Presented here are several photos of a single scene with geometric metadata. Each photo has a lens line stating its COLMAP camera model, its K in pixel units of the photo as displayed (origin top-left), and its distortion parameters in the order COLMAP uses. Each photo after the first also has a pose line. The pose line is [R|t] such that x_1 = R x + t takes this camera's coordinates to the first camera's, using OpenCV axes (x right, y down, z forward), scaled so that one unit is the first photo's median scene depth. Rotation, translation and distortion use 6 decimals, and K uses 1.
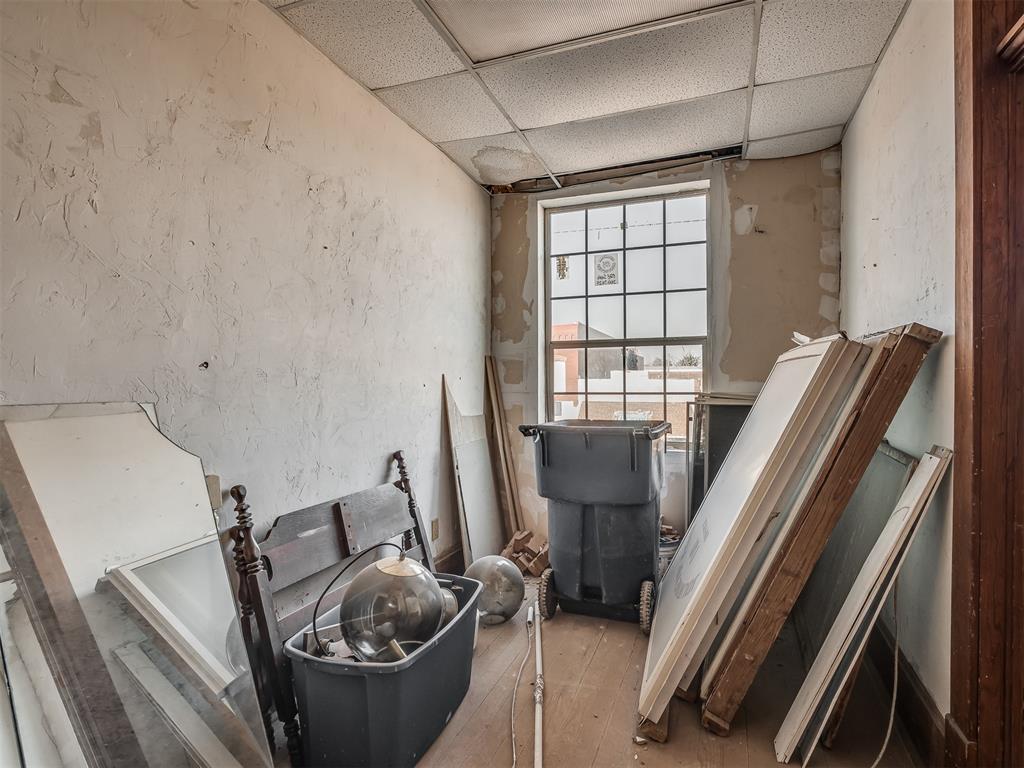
lens RADIAL K [[529.4, 0, 512.0], [0, 529.4, 384.0], [0, 0, 1]] dist [-0.000753, -0.000122]
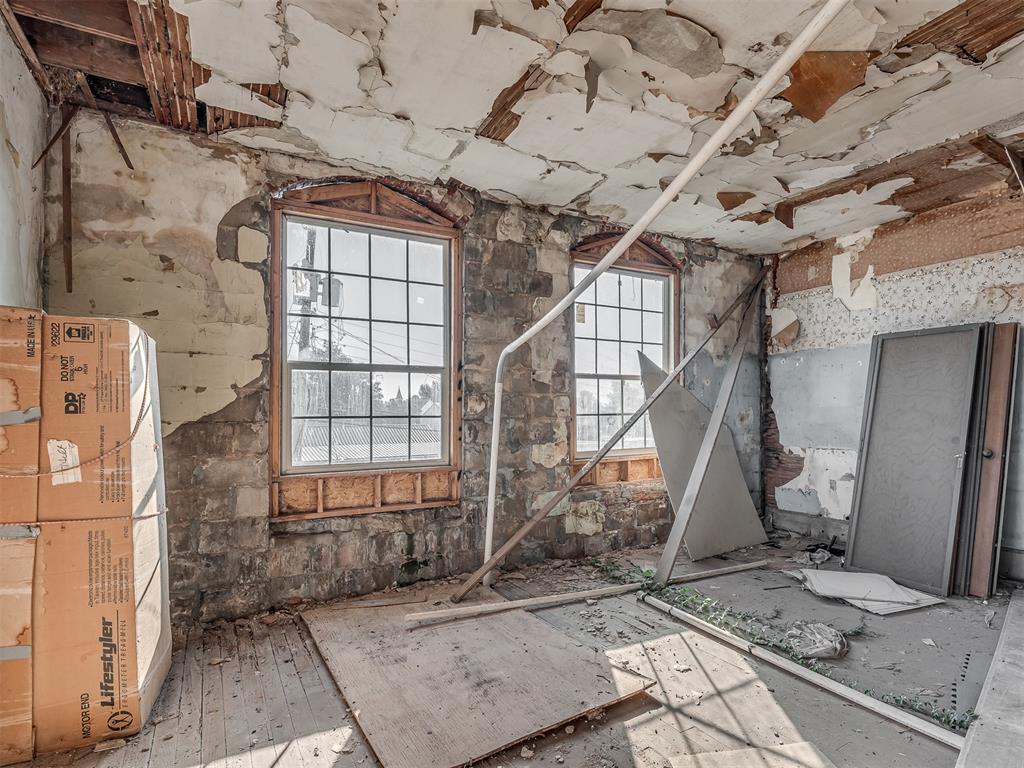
lens RADIAL K [[529.4, 0, 512.0], [0, 529.4, 384.0], [0, 0, 1]] dist [-0.000753, -0.000122]
pose [[0.640168, 0.047096, 0.766790, -0.405263], [-0.006387, 0.998411, -0.055990, 0.008905], [-0.768208, 0.030946, 0.639452, 0.149026]]
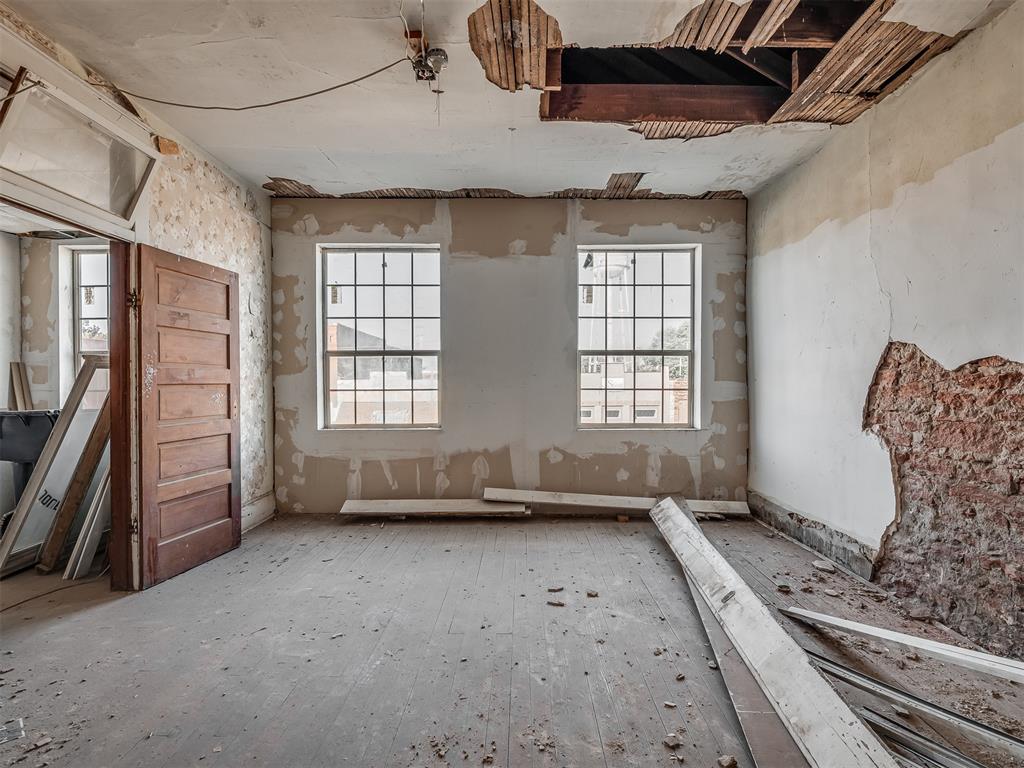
lens RADIAL K [[389.7, 0, 512.0], [0, 389.7, 384.0], [0, 0, 1]] dist [-0.033207, -0.000183]
pose [[0.924558, -0.000168, 0.381042, 0.142579], [-0.000464, 0.999999, 0.001567, -0.000421], [-0.381041, -0.001626, 0.924557, -0.053616]]
